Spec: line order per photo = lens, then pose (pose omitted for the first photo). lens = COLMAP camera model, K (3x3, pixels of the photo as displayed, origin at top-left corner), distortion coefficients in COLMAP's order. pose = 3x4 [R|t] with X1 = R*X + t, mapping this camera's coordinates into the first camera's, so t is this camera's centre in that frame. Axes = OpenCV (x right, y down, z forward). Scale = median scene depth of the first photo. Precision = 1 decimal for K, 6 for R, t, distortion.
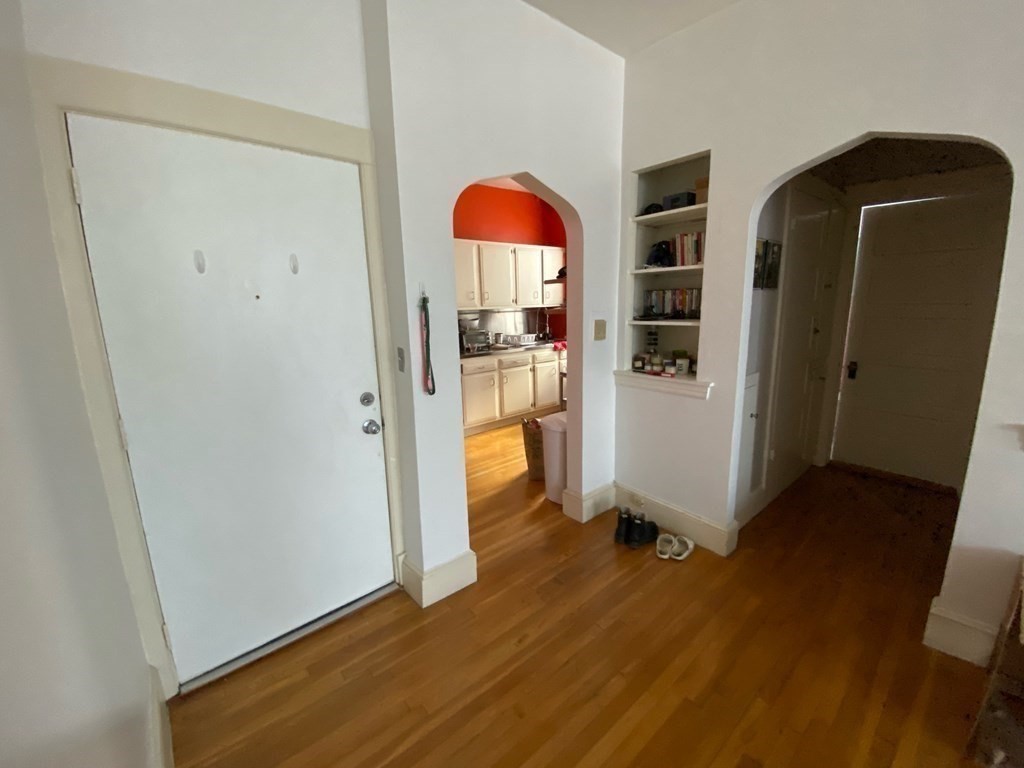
lens RADIAL K [[416.7, 0, 510.5], [0, 416.7, 382.5], [0, 0, 1]] dist [0.003443, 0.000046]
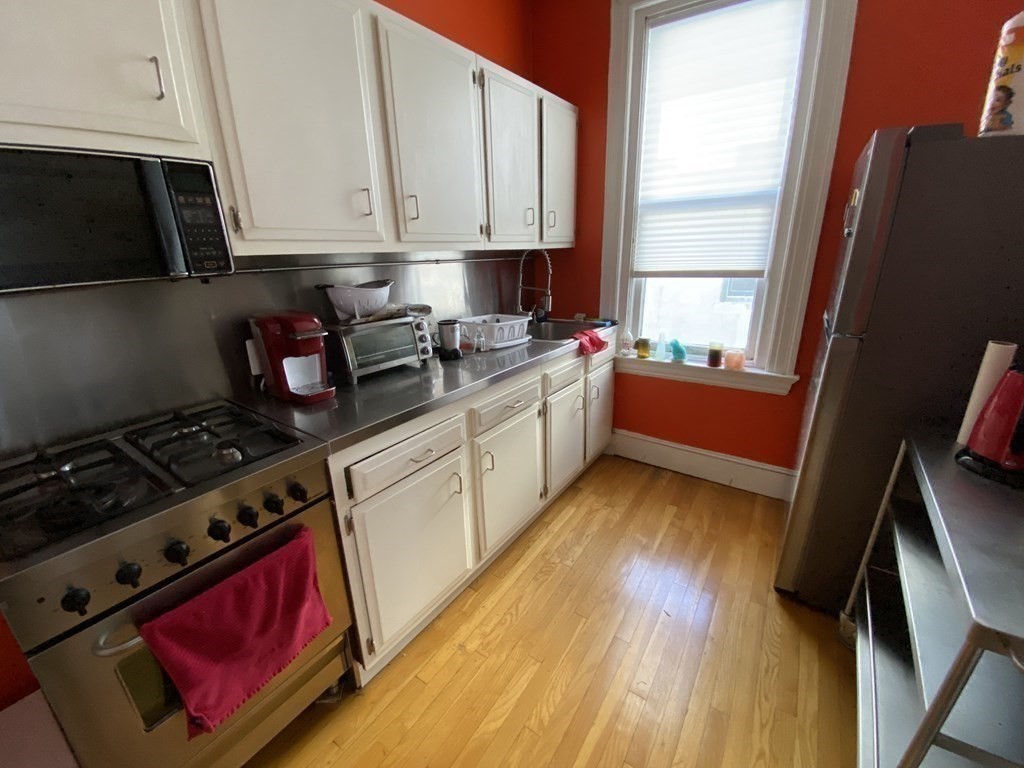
lens RADIAL K [[416.7, 0, 519.2], [0, 416.7, 383.8], [0, 0, 1]] dist [0.003443, 0.000046]
pose [[0.959965, -0.073205, 0.270385, -0.071538], [0.040736, 0.991470, 0.123806, -0.106630], [-0.277142, -0.107835, 0.954759, 0.634187]]
